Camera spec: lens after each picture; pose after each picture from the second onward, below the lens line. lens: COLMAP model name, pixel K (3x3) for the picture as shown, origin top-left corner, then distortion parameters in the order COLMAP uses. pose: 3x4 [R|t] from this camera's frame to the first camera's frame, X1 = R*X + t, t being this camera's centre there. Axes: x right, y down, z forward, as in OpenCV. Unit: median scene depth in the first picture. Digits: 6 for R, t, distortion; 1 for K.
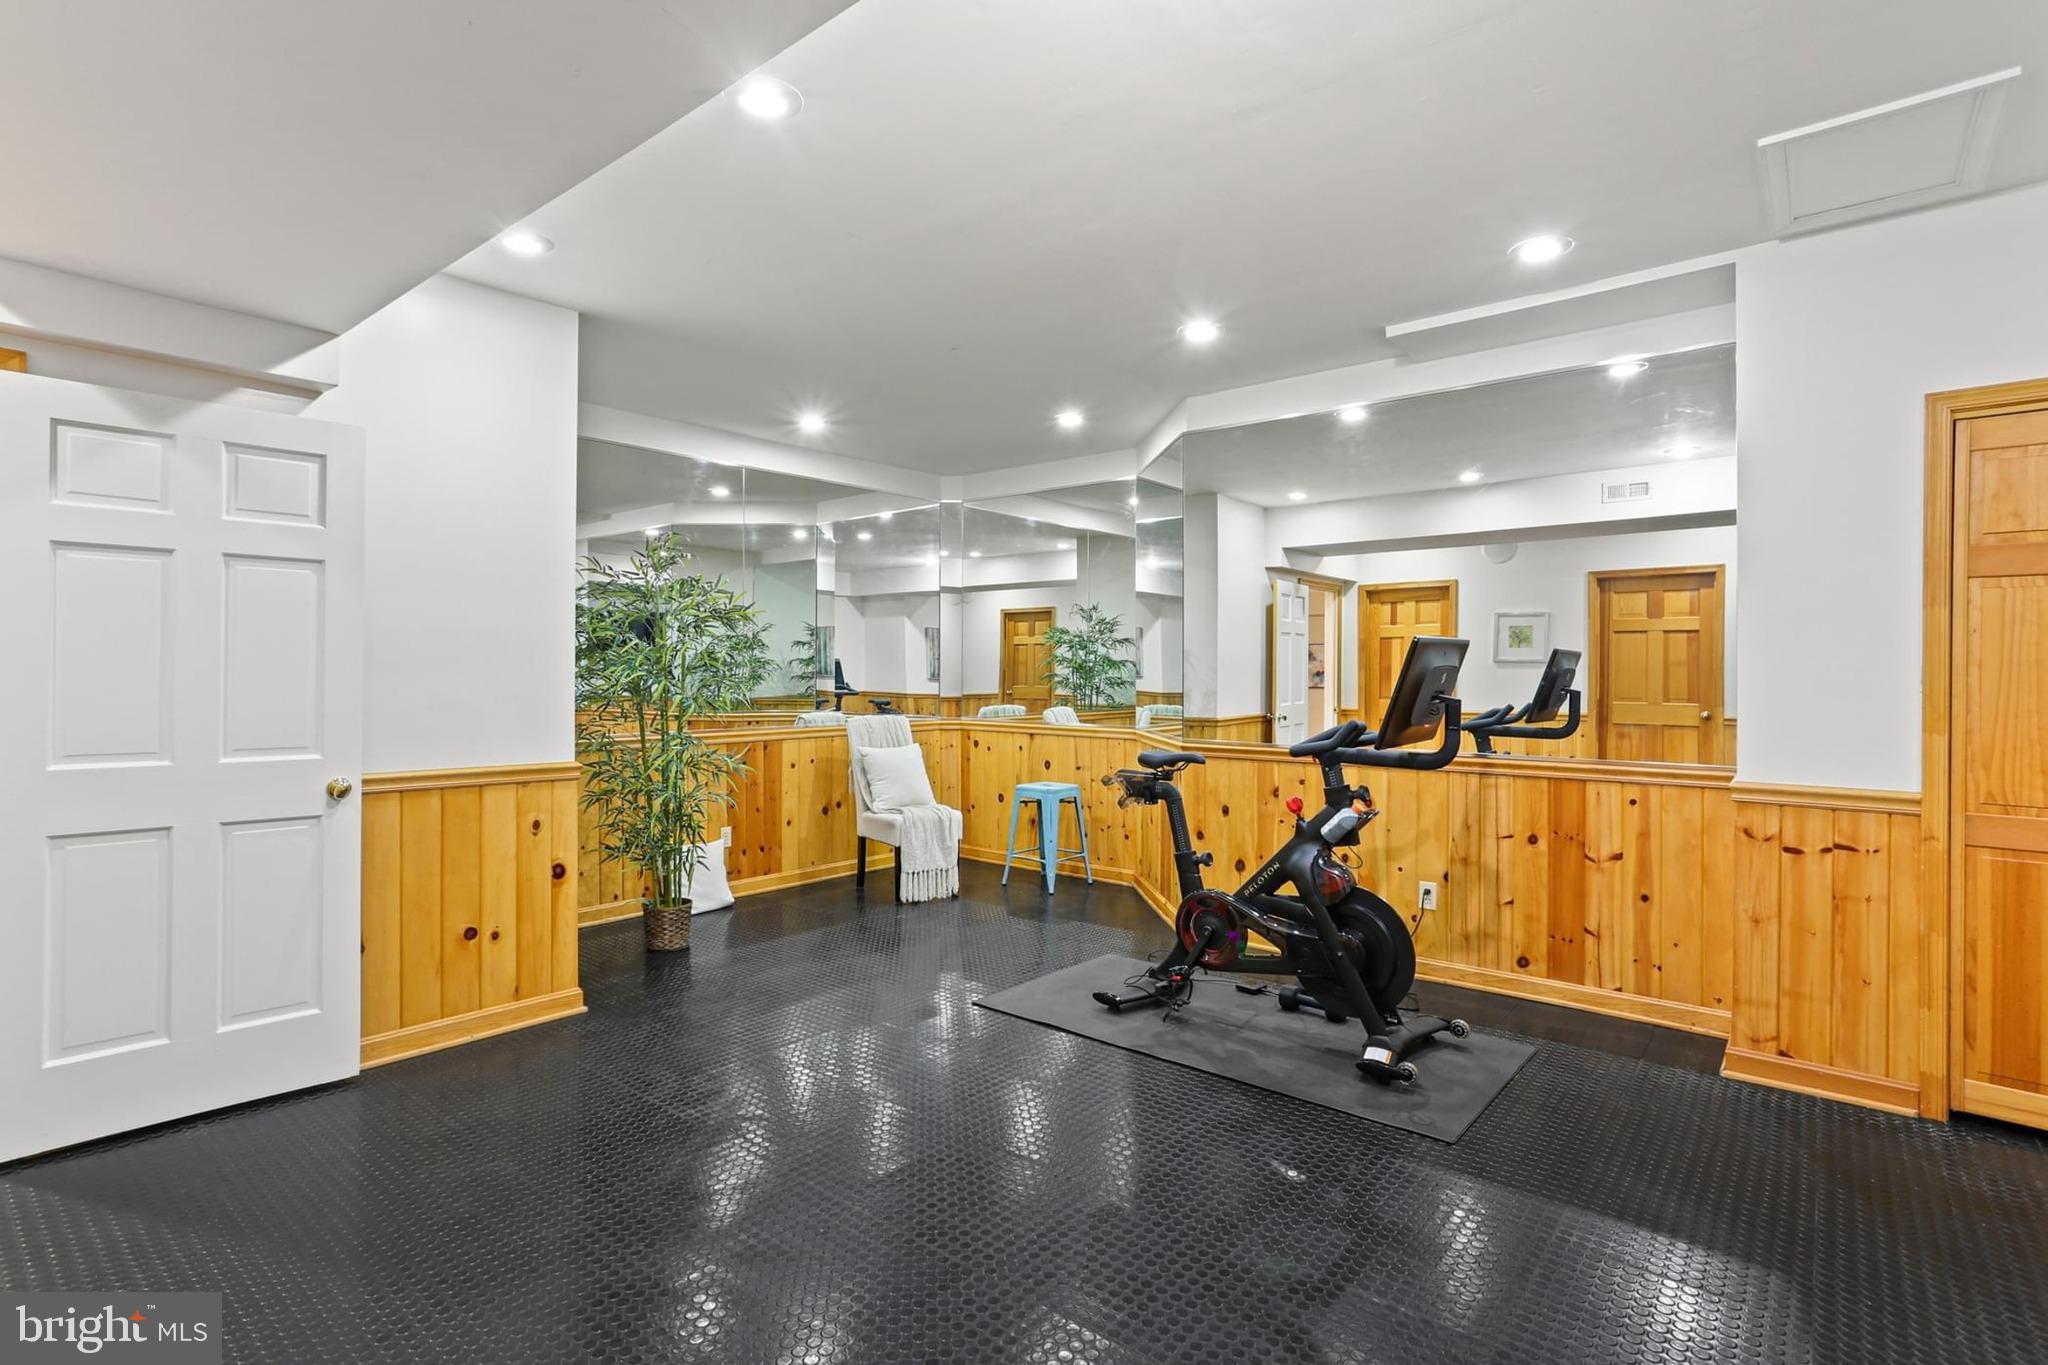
lens RADIAL K [[1023.3, 0, 1021.3], [0, 1023.3, 676.9], [0, 0, 1]] dist [-0.037652, 0.023403]
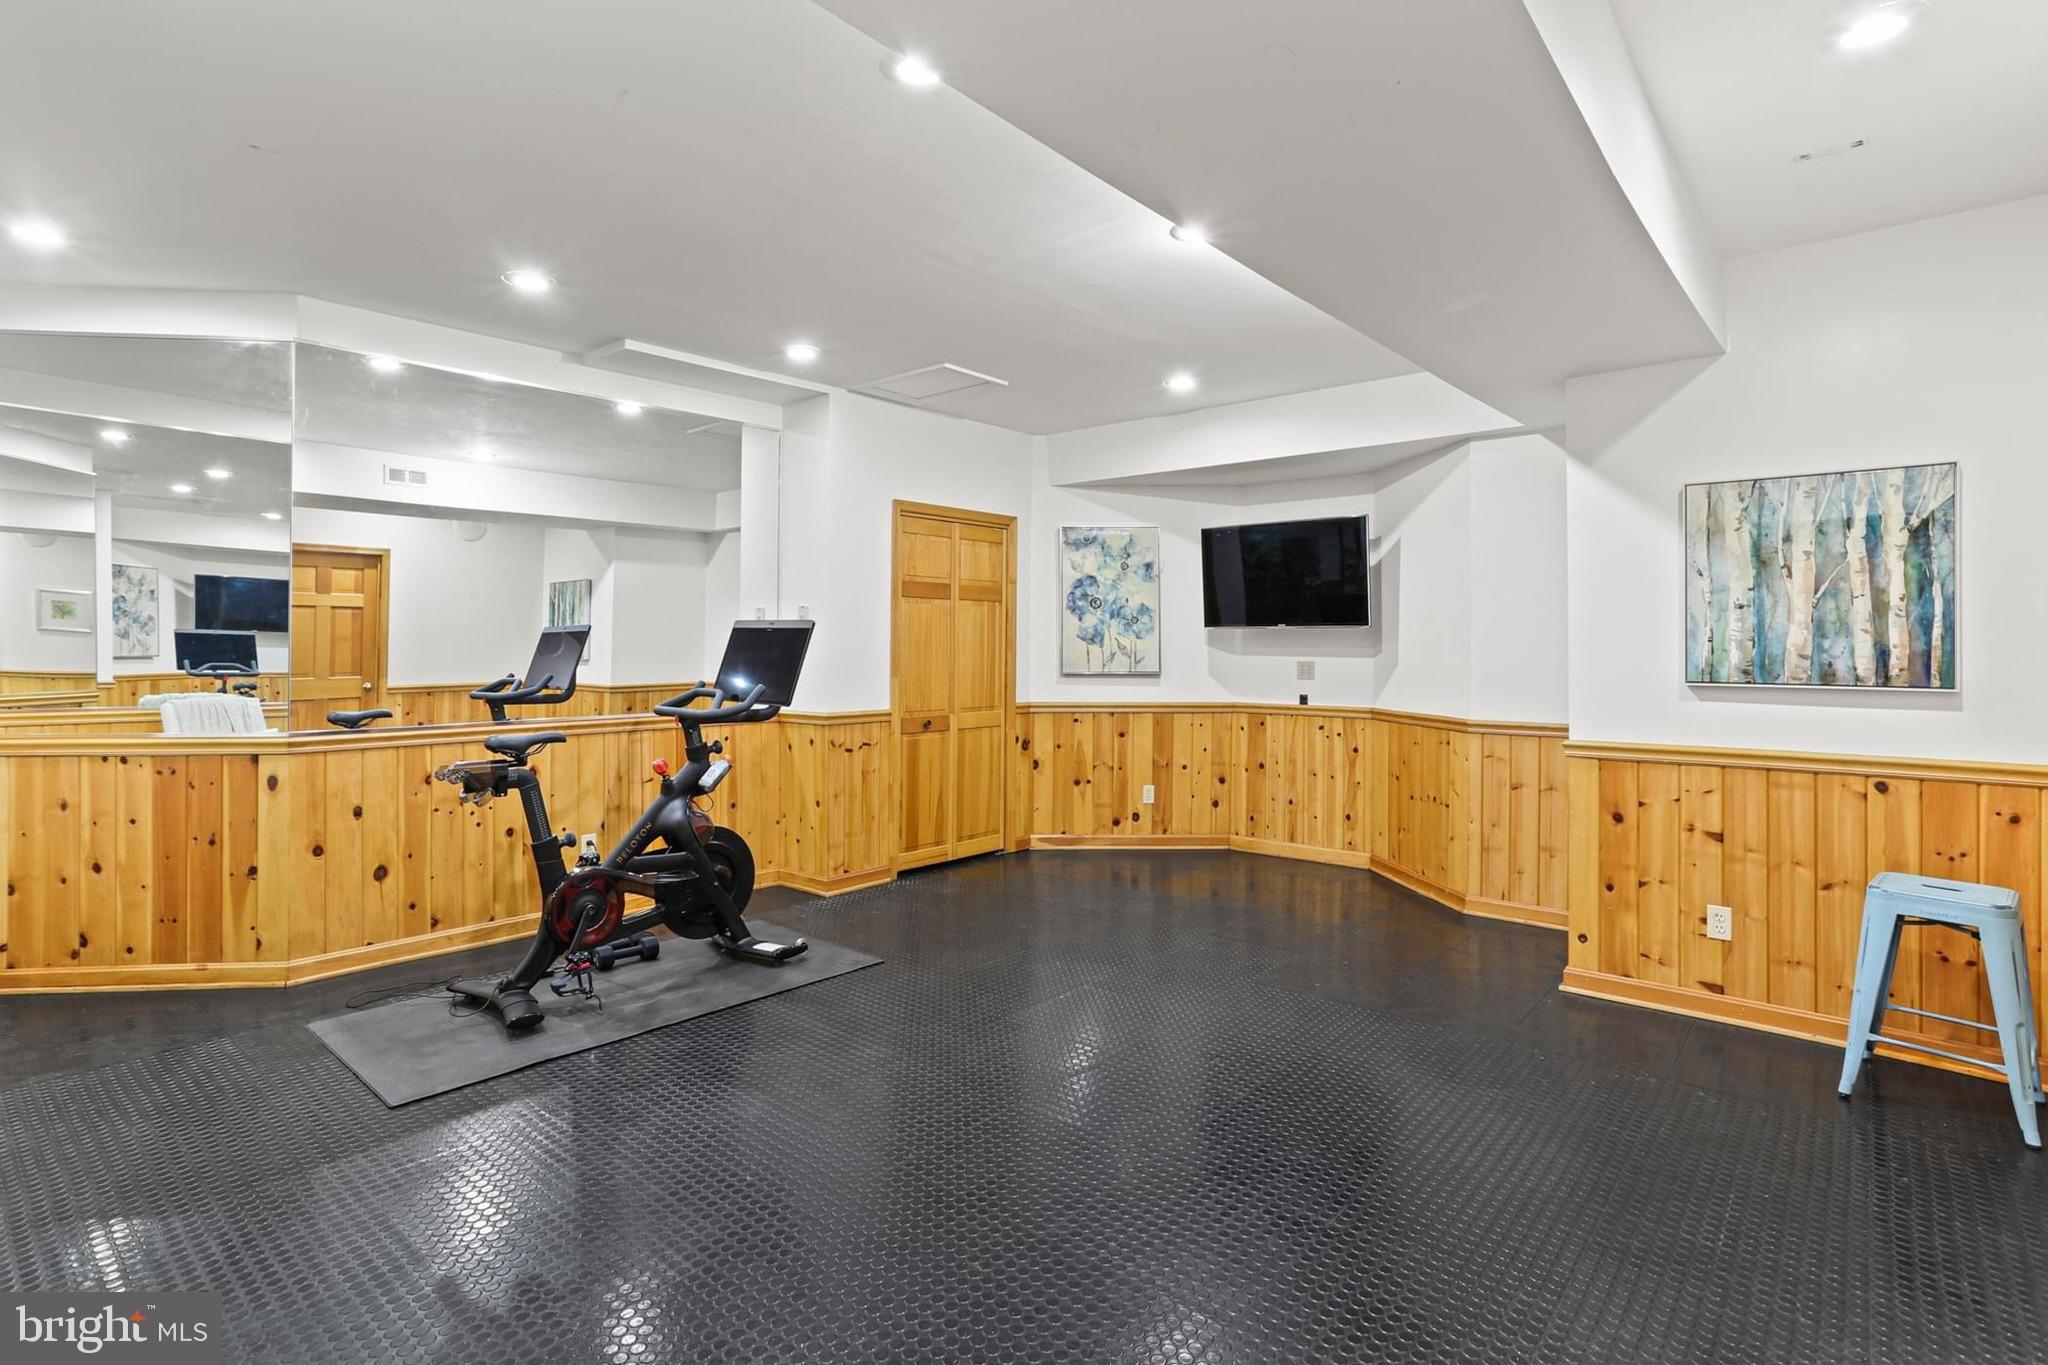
lens RADIAL K [[1023.3, 0, 1018.7], [0, 1023.3, 643.5], [0, 0, 1]] dist [-0.037652, 0.023403]
pose [[0.006898, 0.001970, 0.999974, -0.791243], [0.006189, 0.999979, -0.002012, -0.002334], [-0.999957, 0.006203, 0.006885, 0.579887]]
